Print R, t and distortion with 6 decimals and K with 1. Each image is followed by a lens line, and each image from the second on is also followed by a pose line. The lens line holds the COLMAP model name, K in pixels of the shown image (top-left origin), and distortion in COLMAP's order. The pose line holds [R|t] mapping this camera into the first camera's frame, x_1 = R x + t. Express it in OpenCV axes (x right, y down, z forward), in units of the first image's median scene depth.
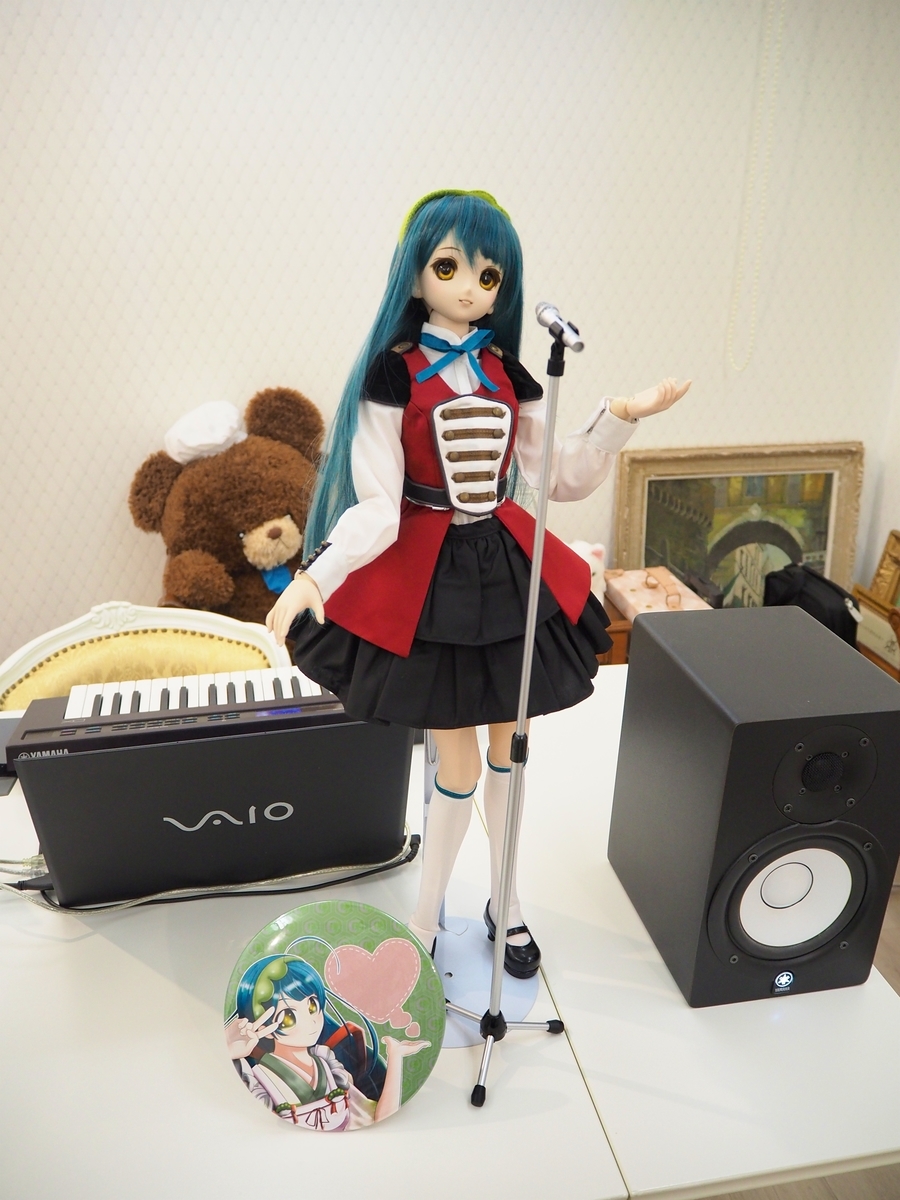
lens RADIAL K [[1011.5, 0, 450.0], [0, 1011.5, 600.0], [0, 0, 1]] dist [-0.044399, -0.000918]
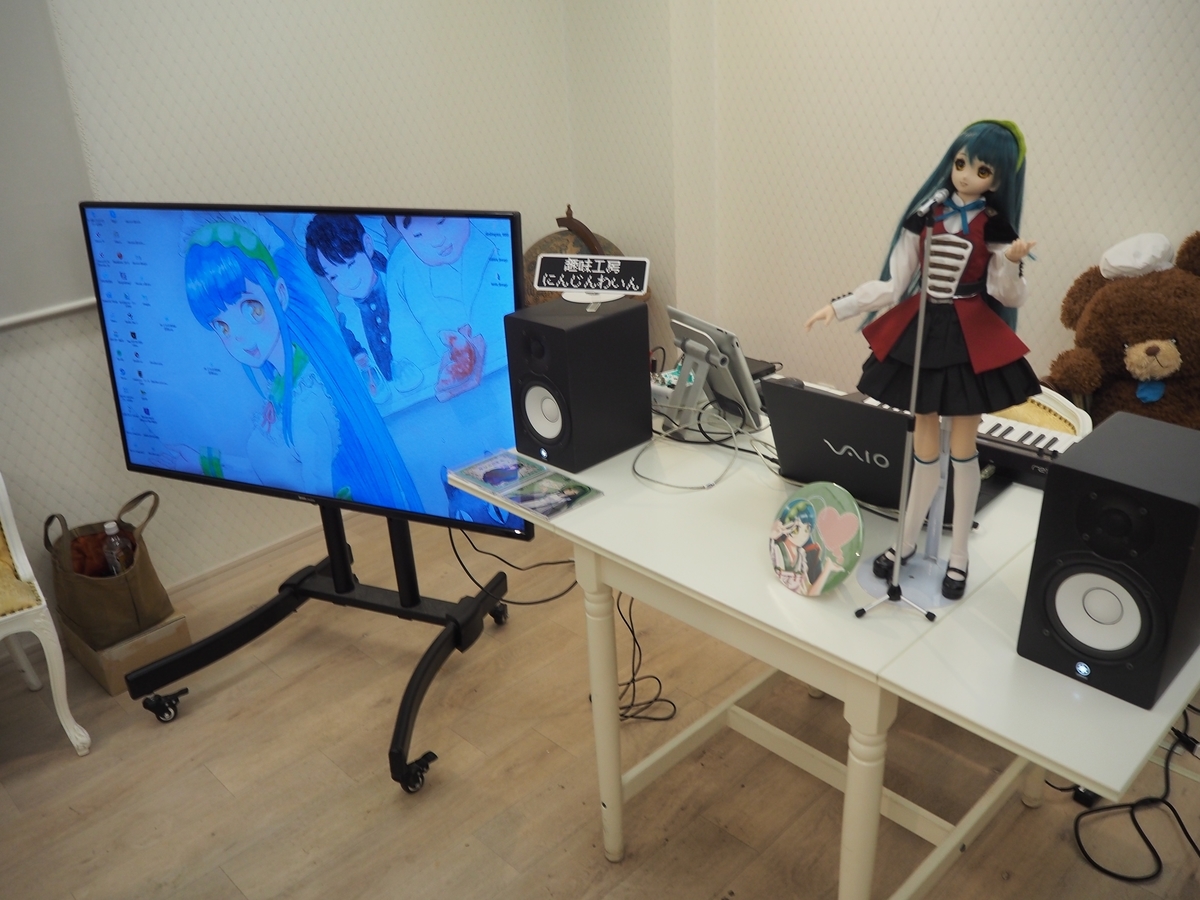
lens RADIAL K [[1011.5, 0, 600.0], [0, 1011.5, 450.0], [0, 0, 1]] dist [-0.044399, -0.000918]
pose [[0.545349, 0.312368, -0.777831, 1.117853], [-0.272334, 0.943653, 0.188023, -0.001106], [0.792735, 0.109291, 0.599689, -0.515903]]
